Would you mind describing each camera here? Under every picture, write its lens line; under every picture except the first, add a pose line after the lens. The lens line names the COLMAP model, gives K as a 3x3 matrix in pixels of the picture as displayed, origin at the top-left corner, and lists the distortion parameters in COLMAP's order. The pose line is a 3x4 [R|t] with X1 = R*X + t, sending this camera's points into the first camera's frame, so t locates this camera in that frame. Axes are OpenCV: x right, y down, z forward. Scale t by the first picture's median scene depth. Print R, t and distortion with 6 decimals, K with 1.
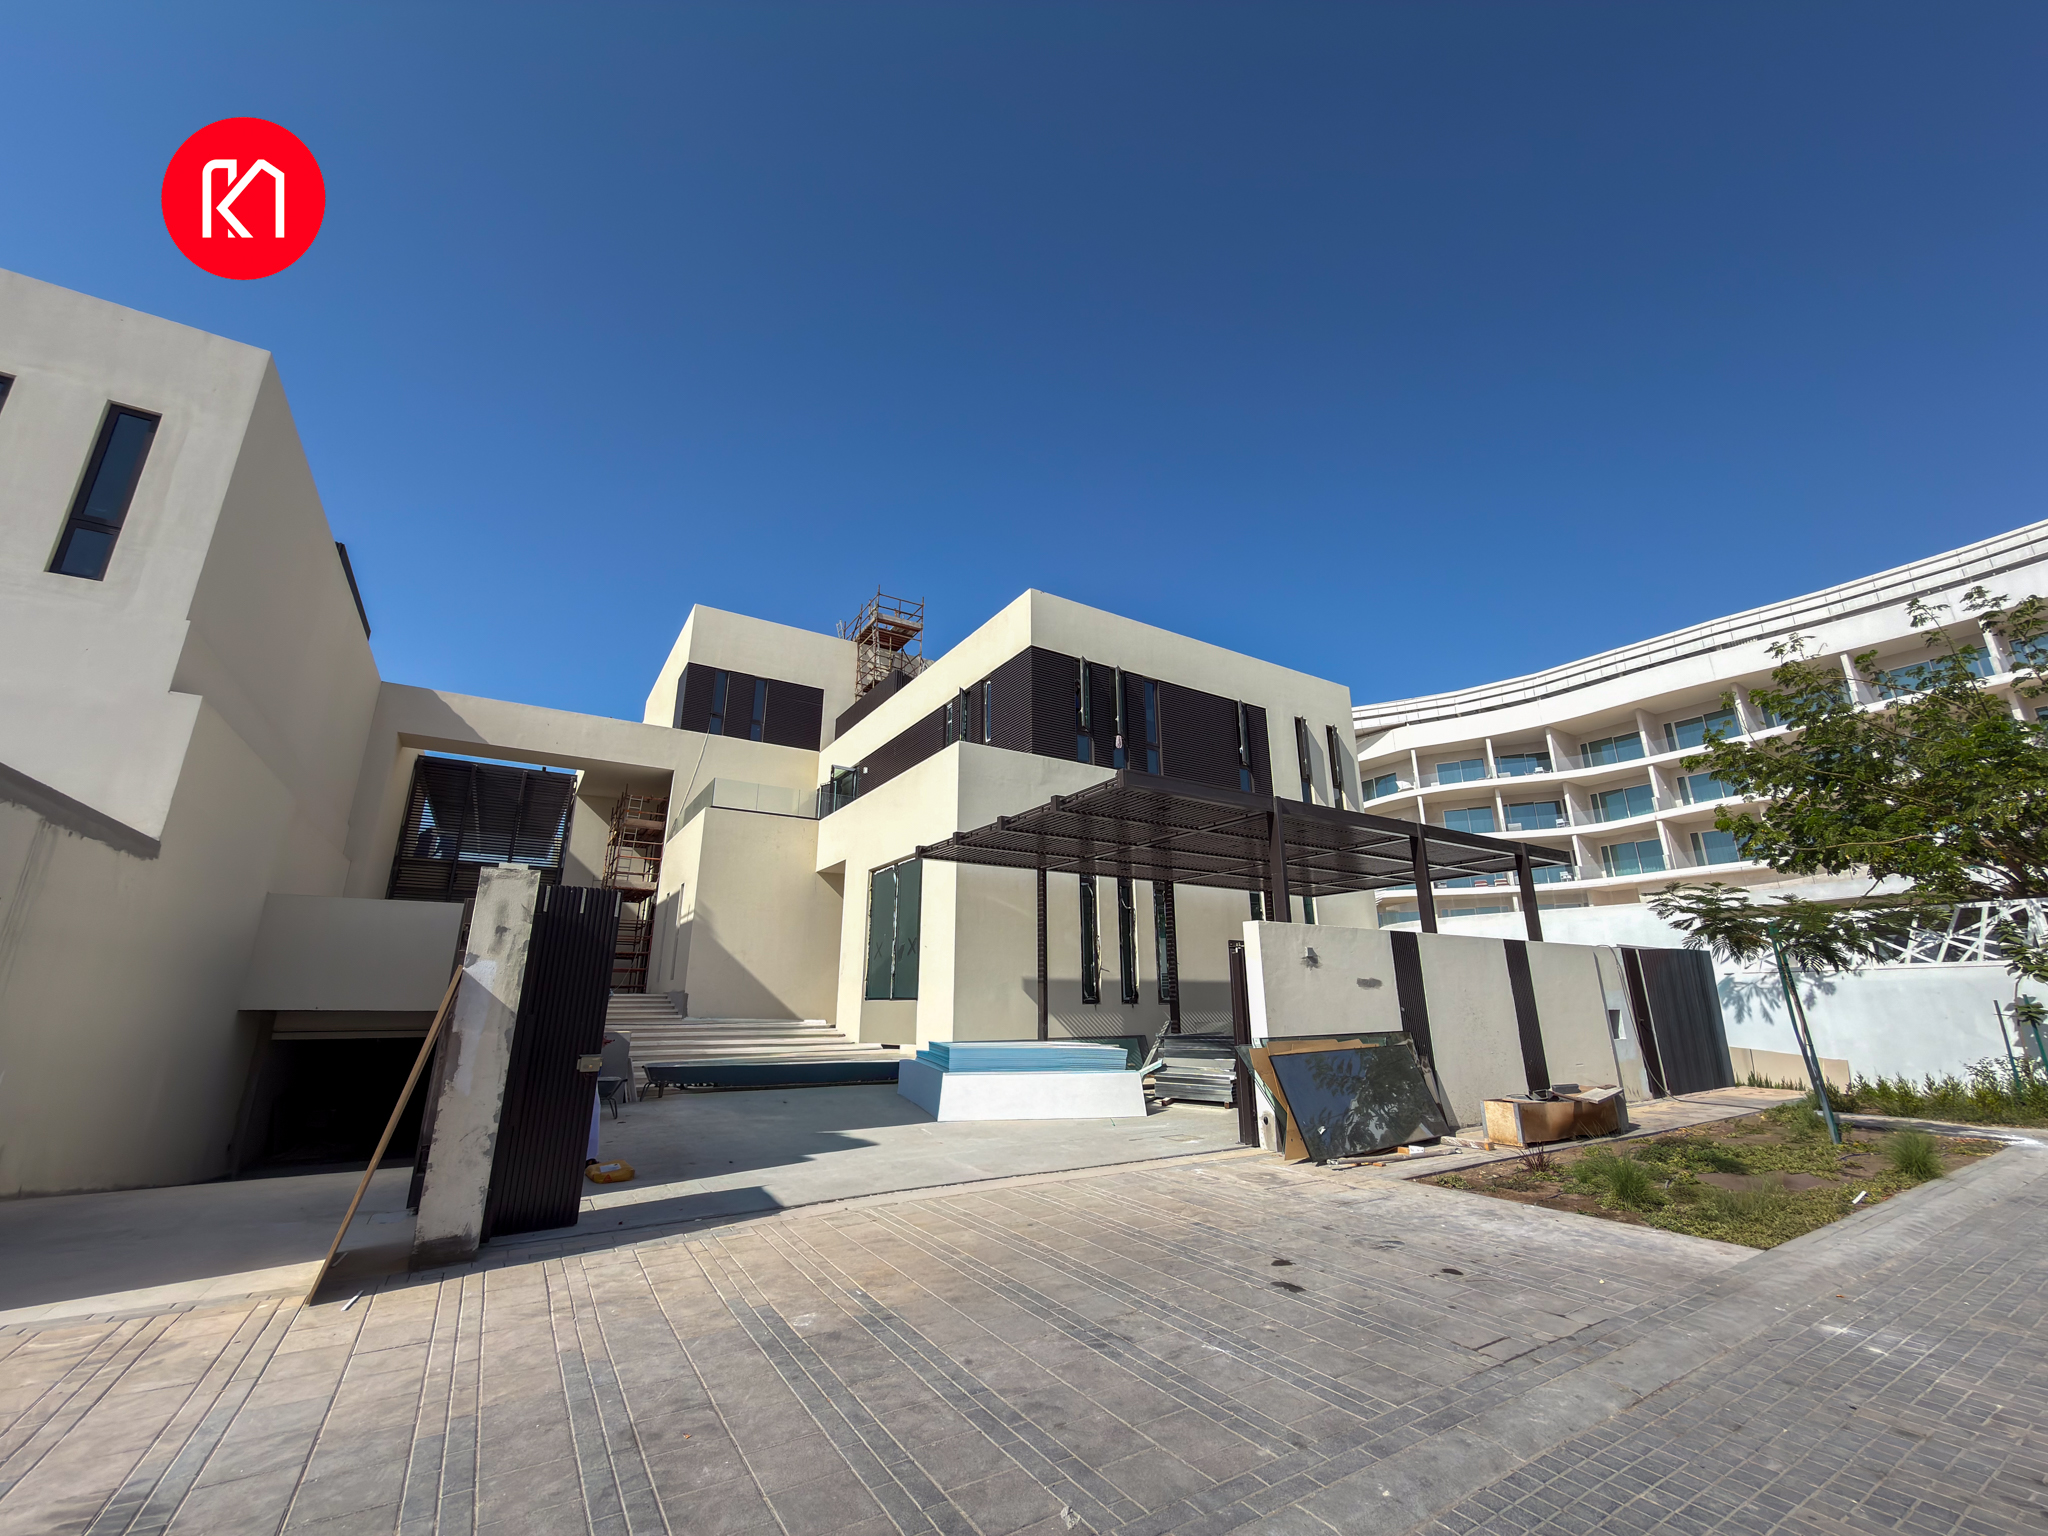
lens RADIAL K [[815.1, 0, 1024.0], [0, 815.1, 768.0], [0, 0, 1]] dist [0.000528, -0.000160]
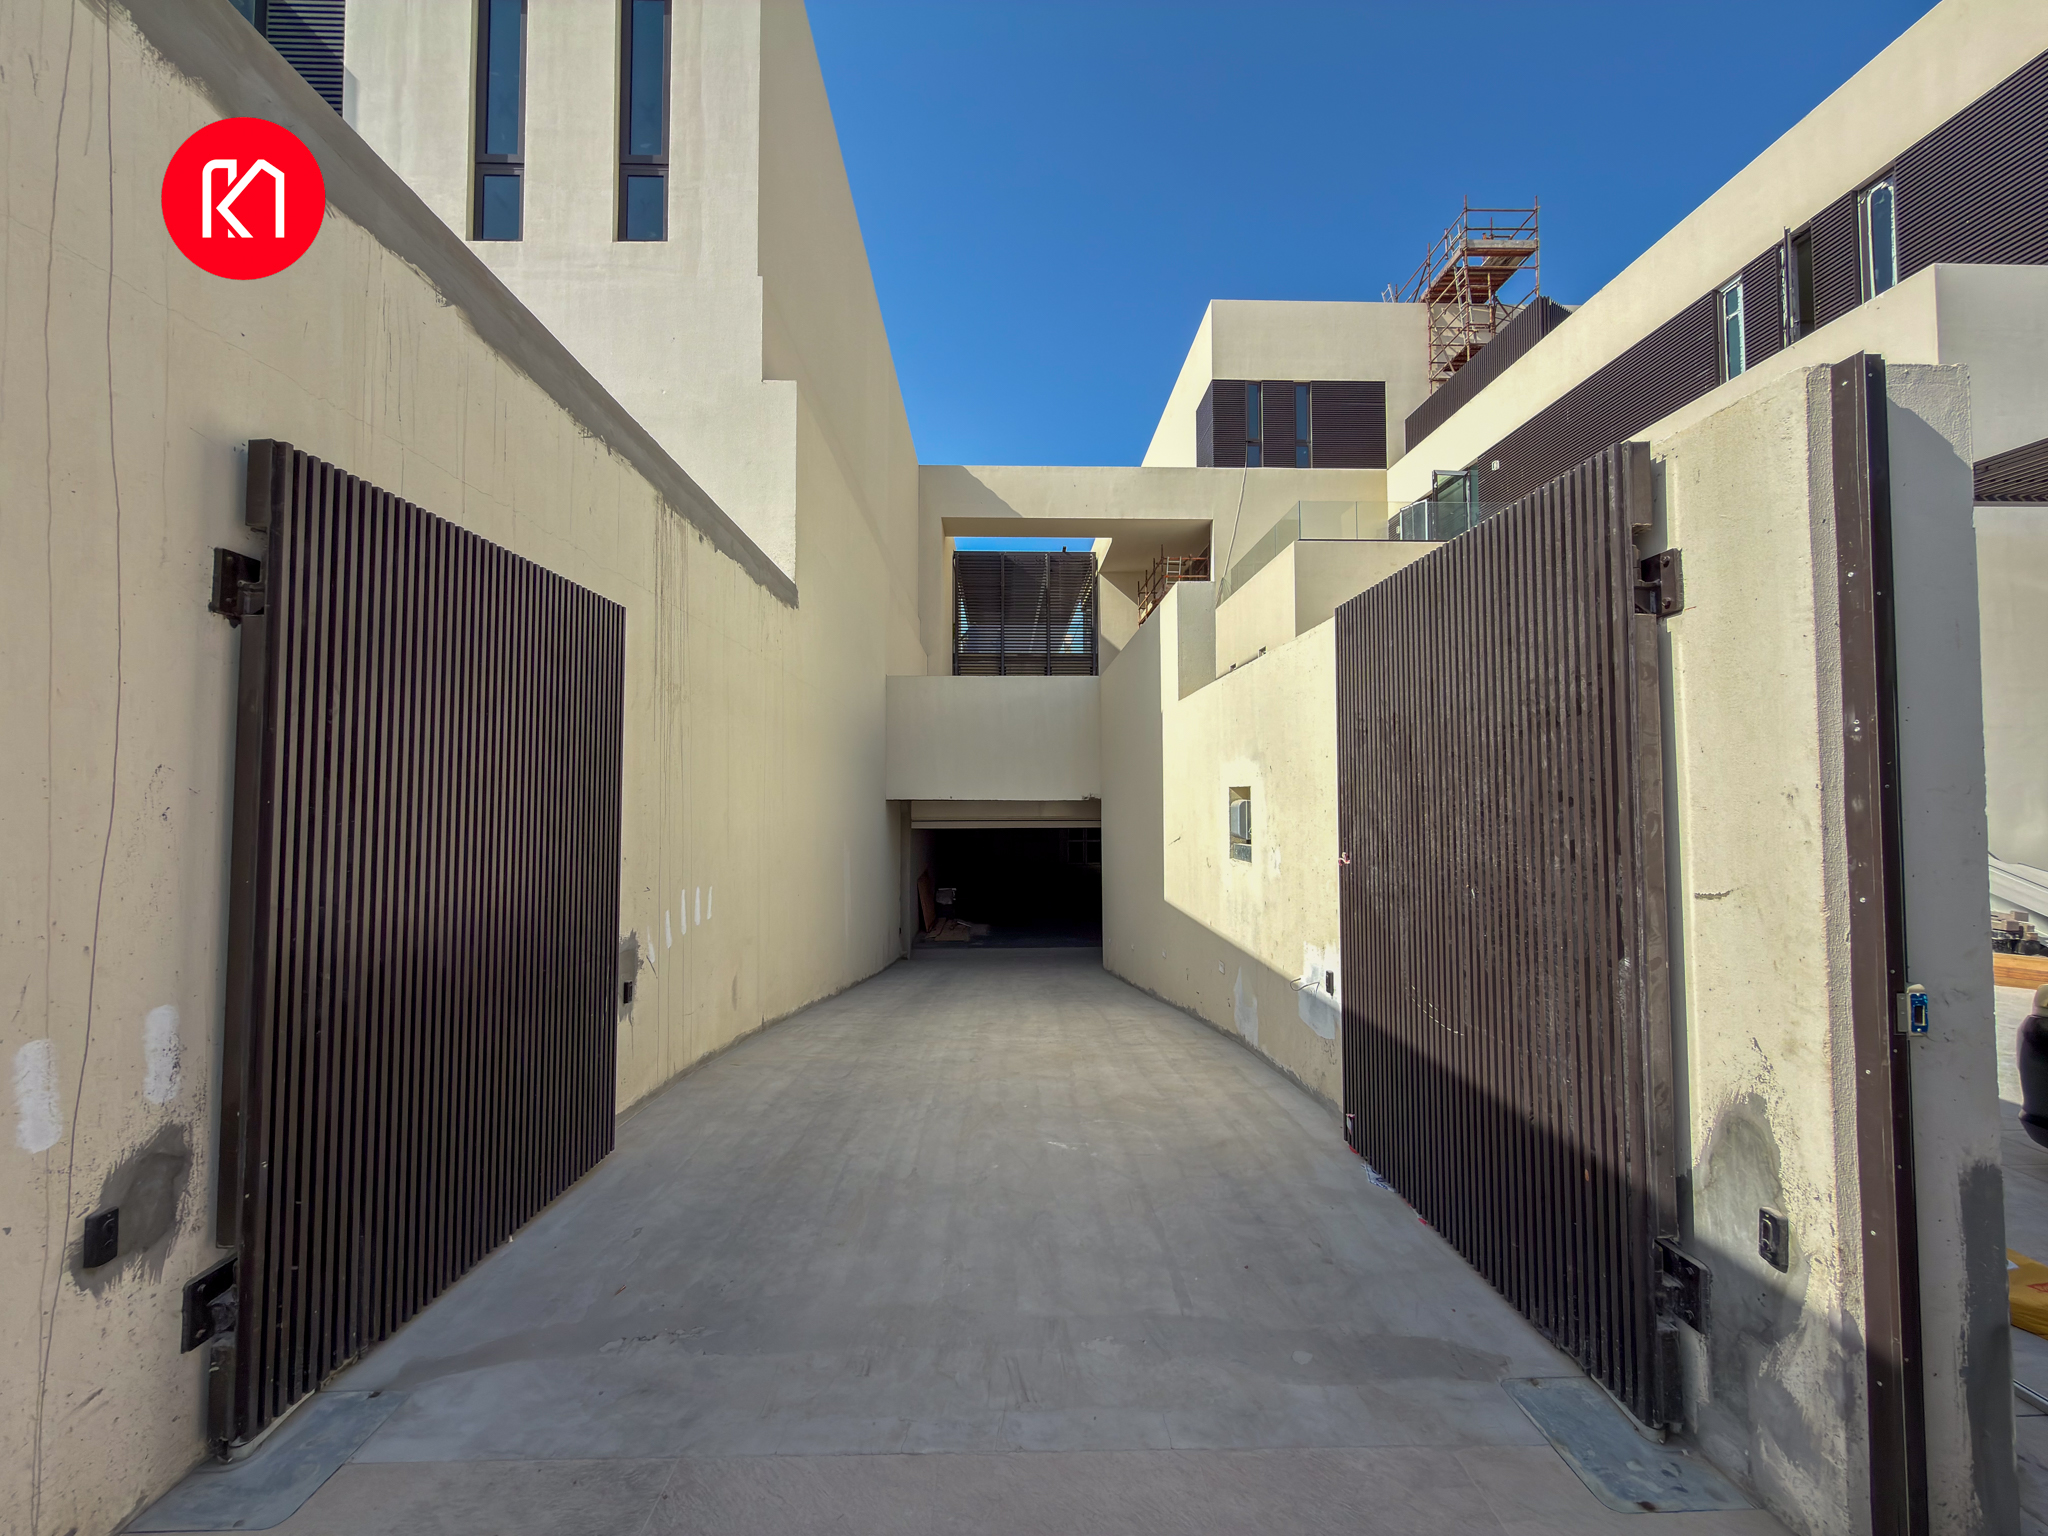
lens RADIAL K [[815.1, 0, 1024.0], [0, 815.1, 768.0], [0, 0, 1]] dist [0.000528, -0.000160]
pose [[0.861944, -0.018706, -0.506658, -0.184492], [0.143849, 0.967276, 0.209007, 0.046602], [0.486168, -0.253035, 0.836429, 0.158864]]
